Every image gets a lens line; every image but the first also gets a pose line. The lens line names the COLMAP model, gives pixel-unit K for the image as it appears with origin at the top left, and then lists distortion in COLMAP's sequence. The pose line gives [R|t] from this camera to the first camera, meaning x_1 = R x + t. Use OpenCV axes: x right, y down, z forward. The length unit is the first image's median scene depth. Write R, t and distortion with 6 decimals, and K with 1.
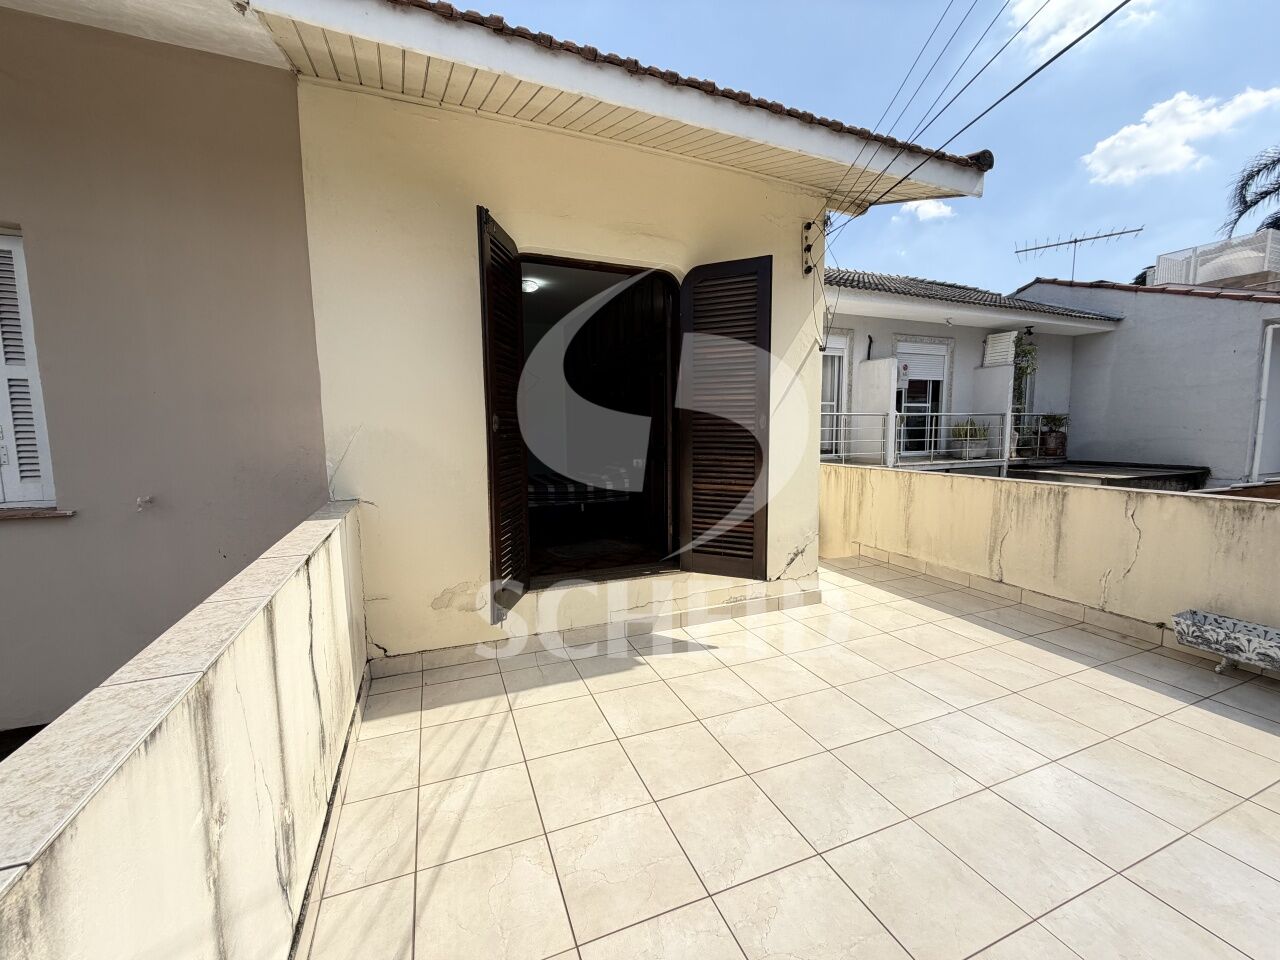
lens RADIAL K [[512.0, 0, 639.3], [0, 512.0, 480.7], [0, 0, 1]] dist [-0.000301, 0.000707]
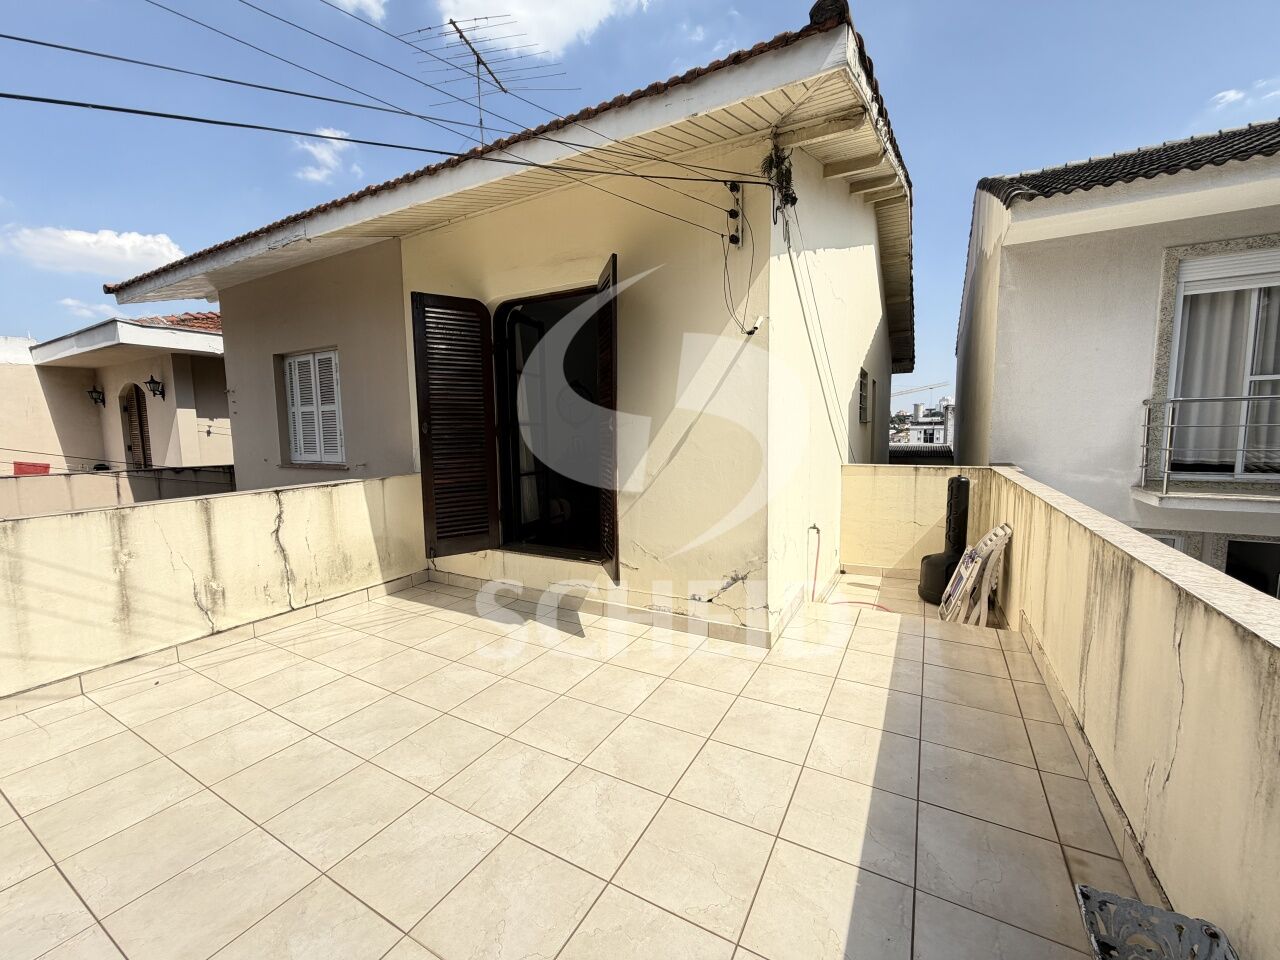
lens RADIAL K [[512.0, 0, 640.3], [0, 512.0, 476.5], [0, 0, 1]] dist [-0.000301, 0.000707]
pose [[0.625441, 0.072757, -0.776872, 1.034938], [-0.075064, 0.996636, 0.032906, -0.050617], [0.776652, 0.037734, 0.628798, 0.412516]]
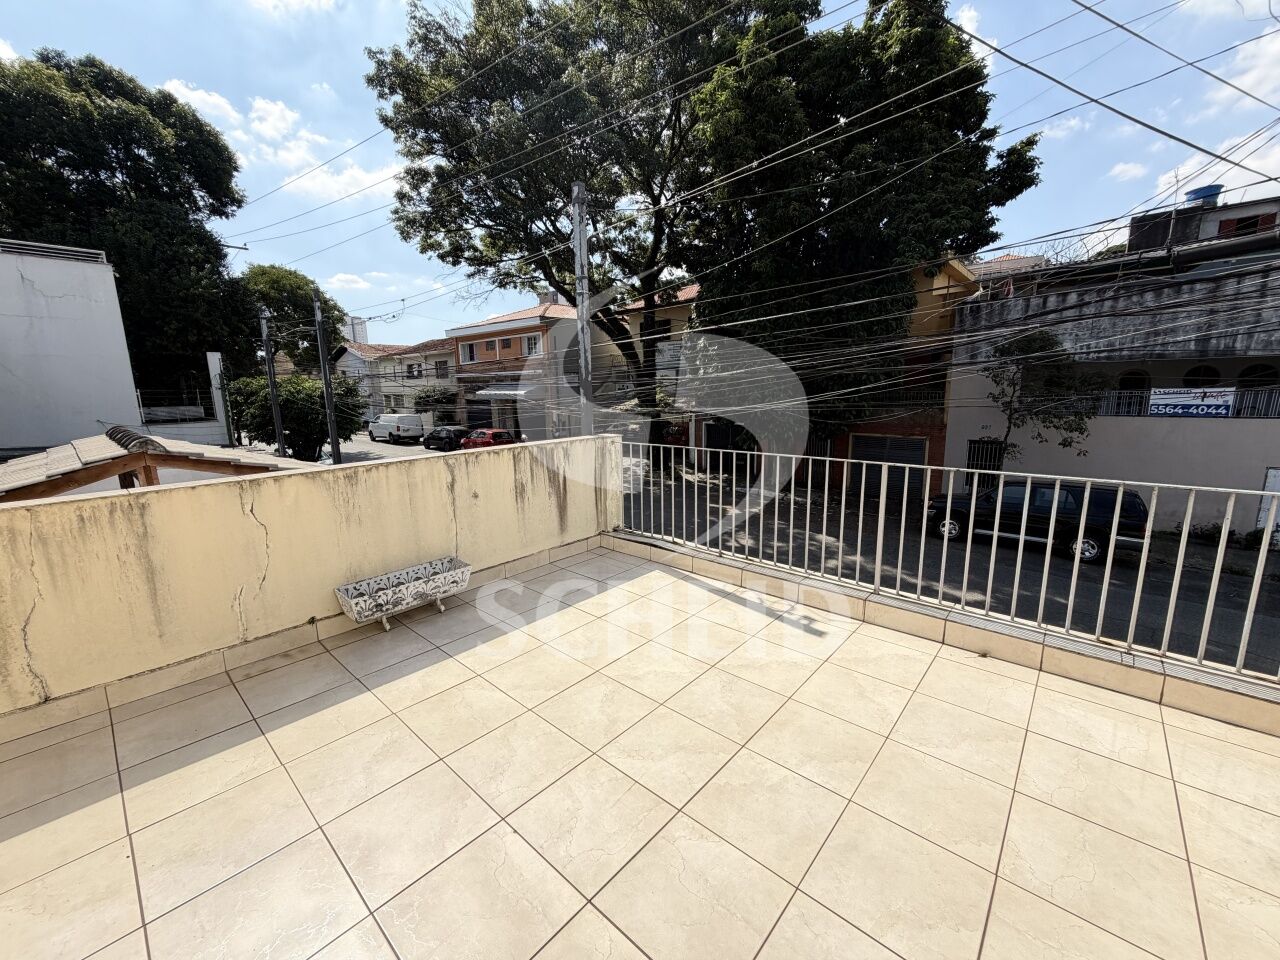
lens RADIAL K [[512.0, 0, 637.2], [0, 512.0, 482.0], [0, 0, 1]] dist [-0.000301, 0.000707]
pose [[-0.435120, -0.146623, 0.888354, 0.019655], [0.116895, 0.969101, 0.217206, -0.077788], [-0.892752, 0.198355, -0.404536, 0.808261]]
